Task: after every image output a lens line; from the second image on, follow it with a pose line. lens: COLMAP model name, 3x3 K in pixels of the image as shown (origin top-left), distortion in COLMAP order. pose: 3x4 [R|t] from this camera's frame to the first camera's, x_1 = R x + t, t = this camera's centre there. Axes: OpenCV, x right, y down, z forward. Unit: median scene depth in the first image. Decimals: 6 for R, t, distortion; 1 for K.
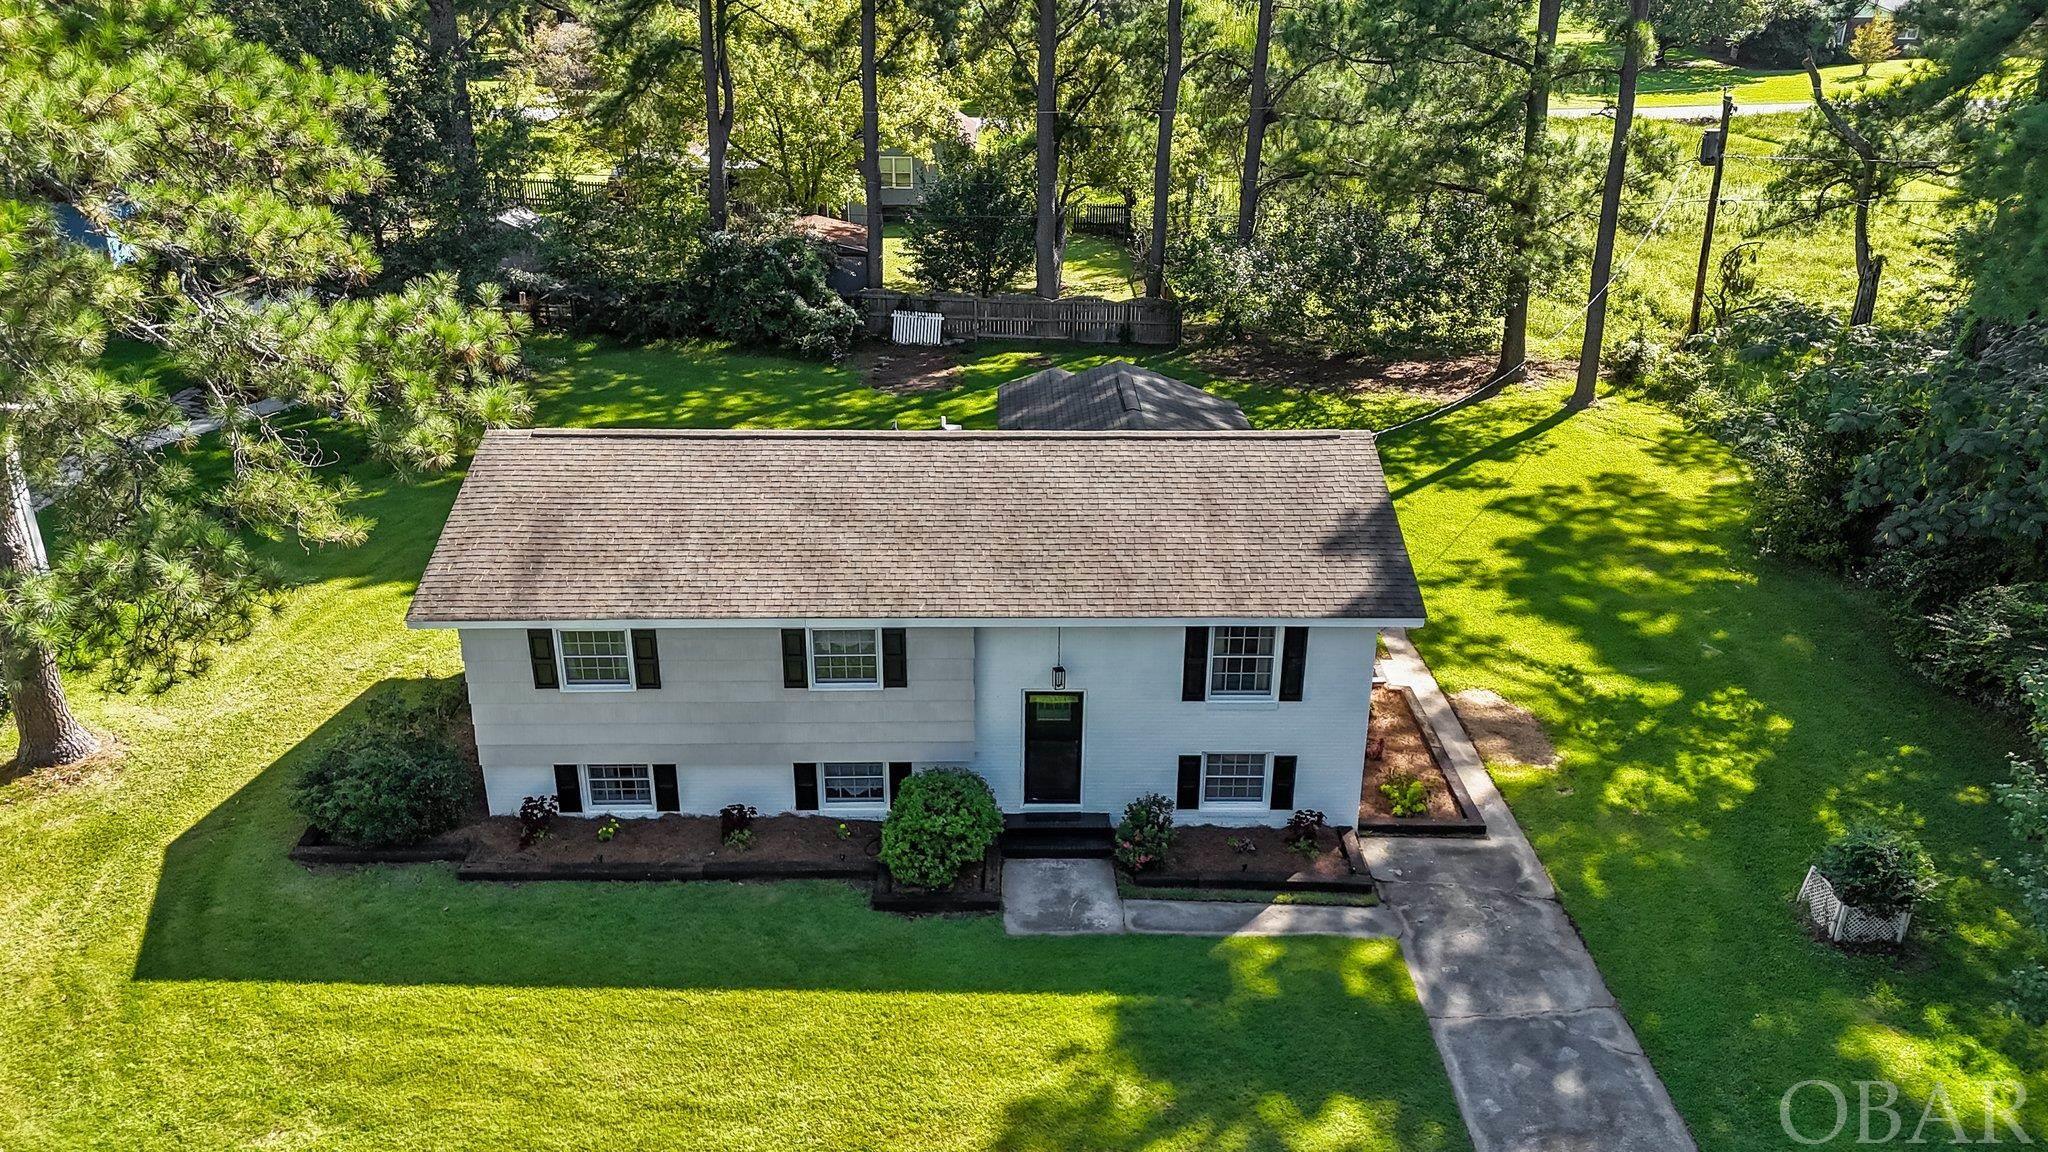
lens RADIAL K [[1479.4, 0, 1024.0], [0, 1479.4, 576.0], [0, 0, 1]] dist [0.101106, -0.100012]
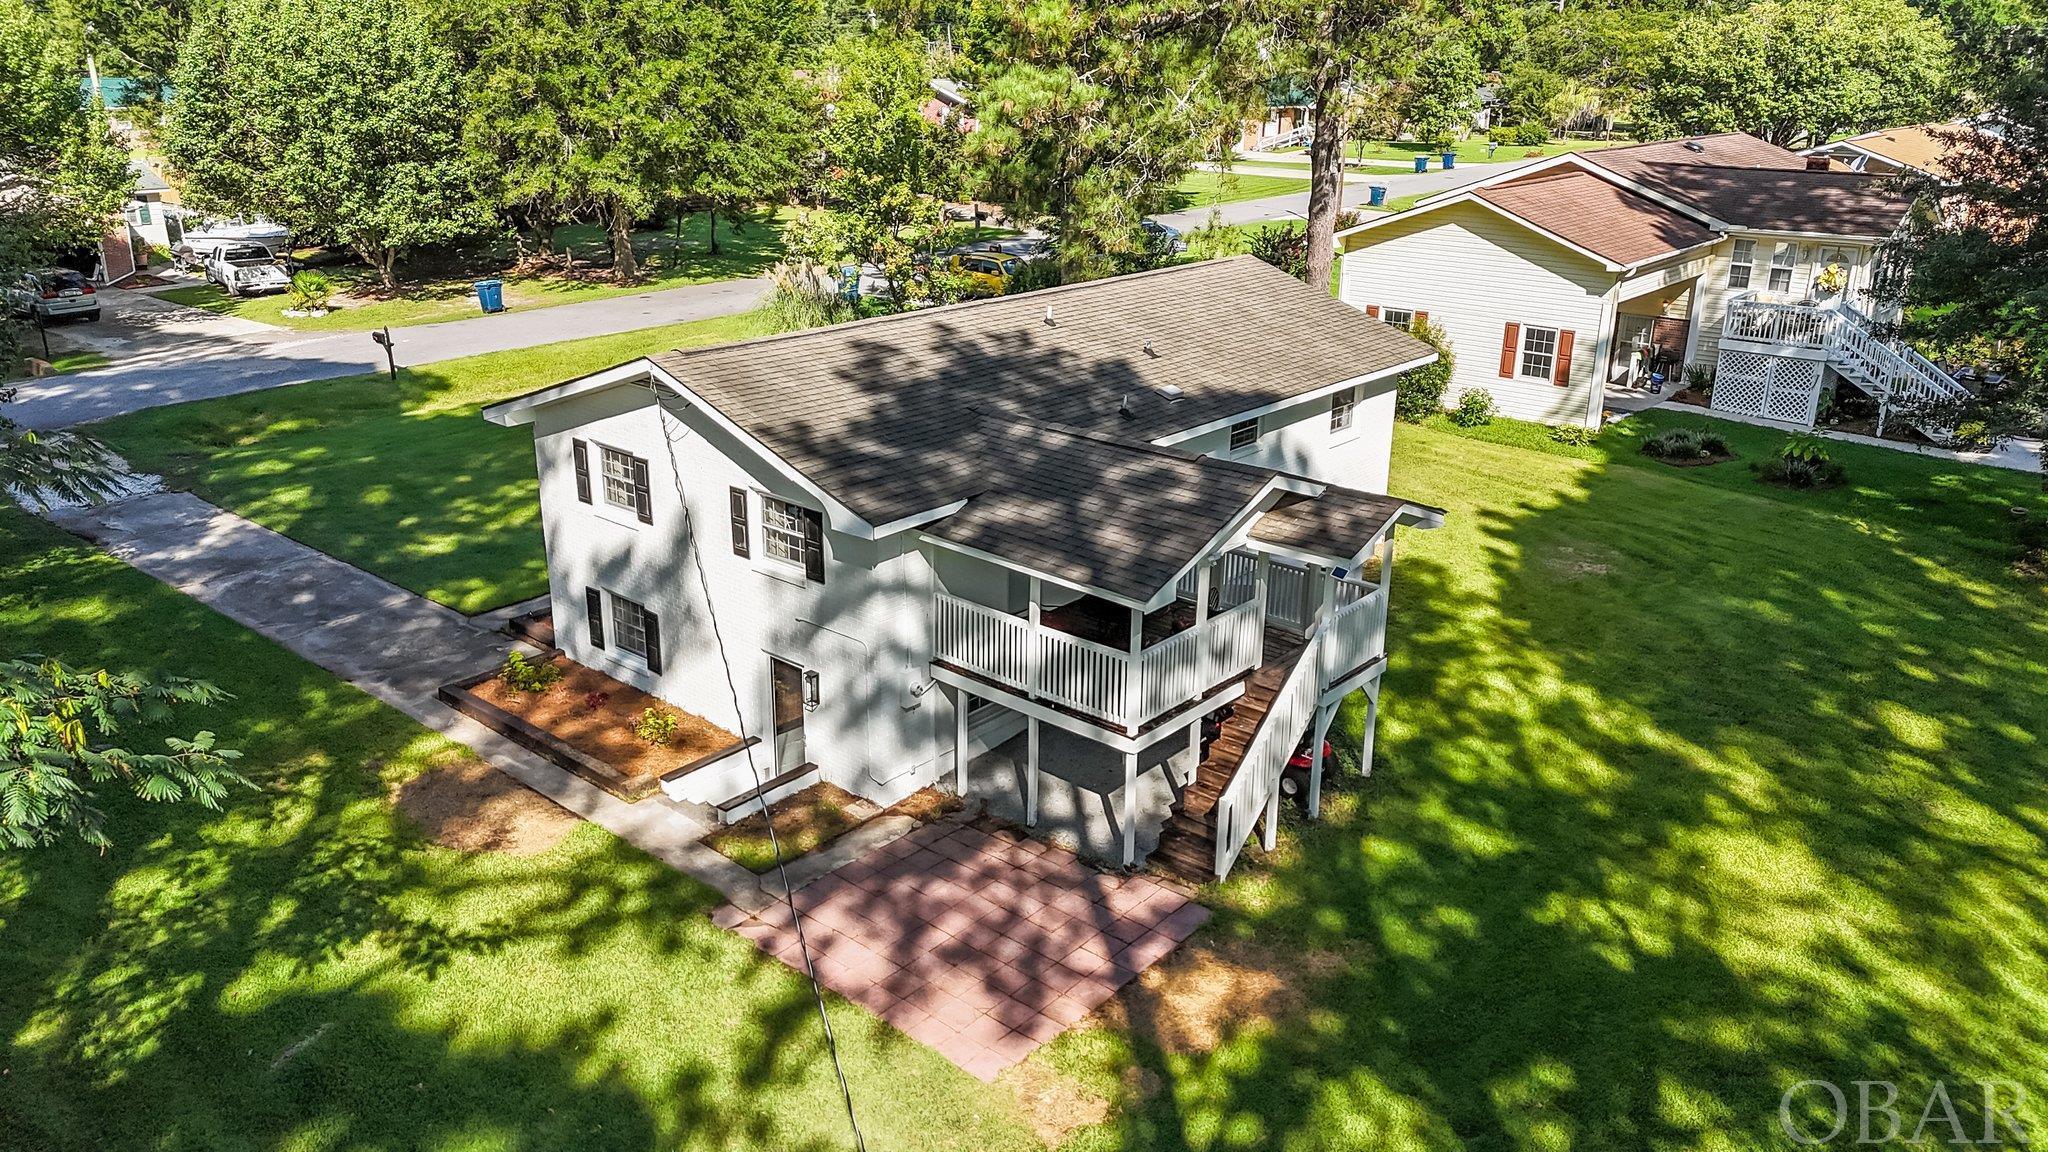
lens RADIAL K [[1506.6, 0, 1024.0], [0, 1506.6, 576.0], [0, 0, 1]] dist [0.047655, -0.001587]
pose [[-0.661873, 0.236304, -0.711396, 0.745063], [-0.316056, 0.772569, 0.550678, -0.548236], [0.679729, 0.589320, -0.436657, 1.664437]]
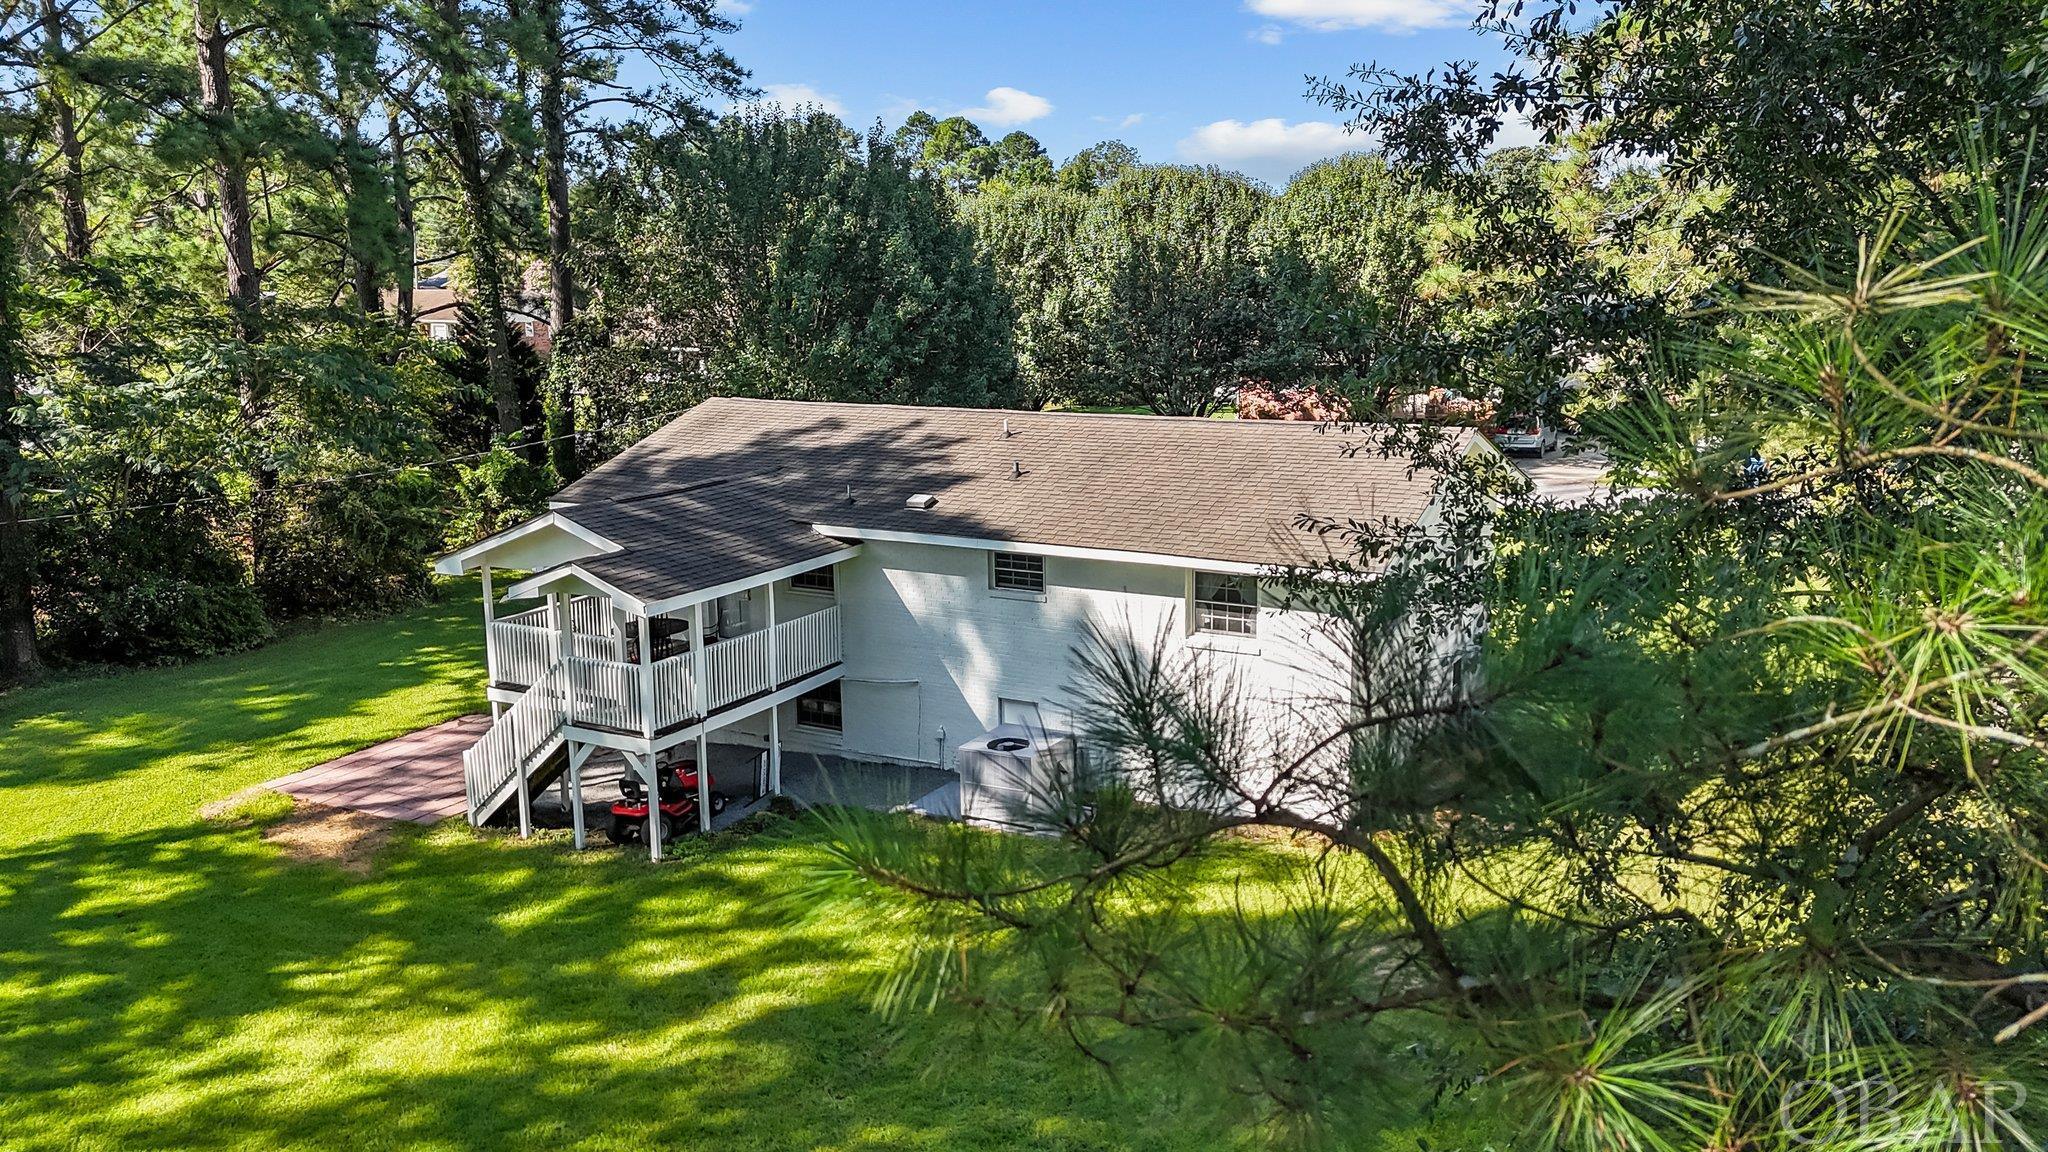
lens RADIAL K [[1543.9, 0, 1024.0], [0, 1543.9, 576.0], [0, 0, 1]] dist [0.008771, 0.004168]
pose [[-0.860780, -0.094949, 0.500043, -0.617708], [0.212901, 0.825200, 0.523181, -0.591151], [-0.462311, 0.556804, -0.690100, 1.907795]]
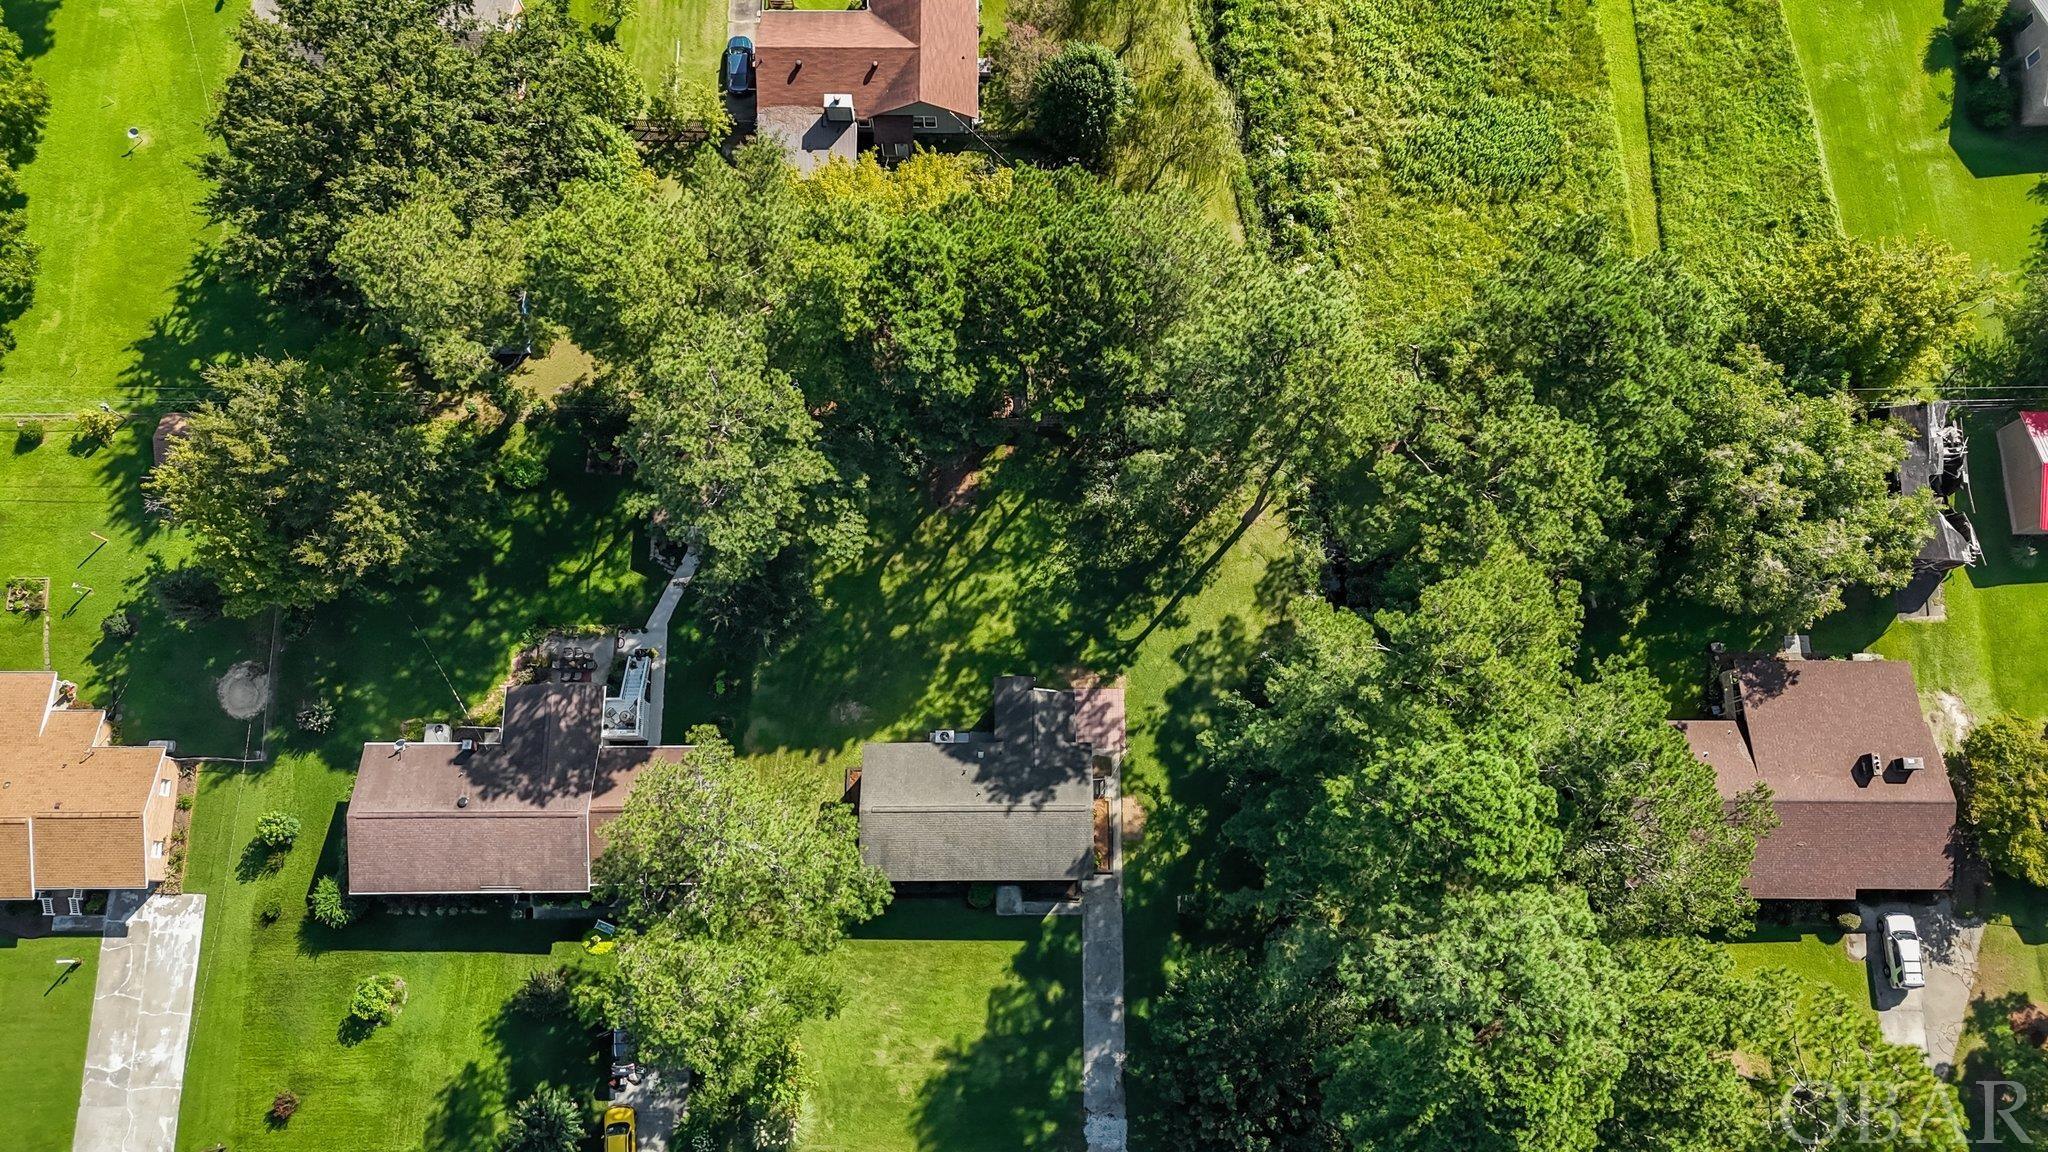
lens RADIAL K [[1479.4, 0, 1024.0], [0, 1479.4, 576.0], [0, 0, 1]] dist [0.101106, -0.100012]
pose [[0.999846, 0.006780, 0.016171, -0.000141], [-0.016952, 0.609504, 0.792601, -3.641871], [-0.004483, -0.792754, 0.609526, -0.828291]]
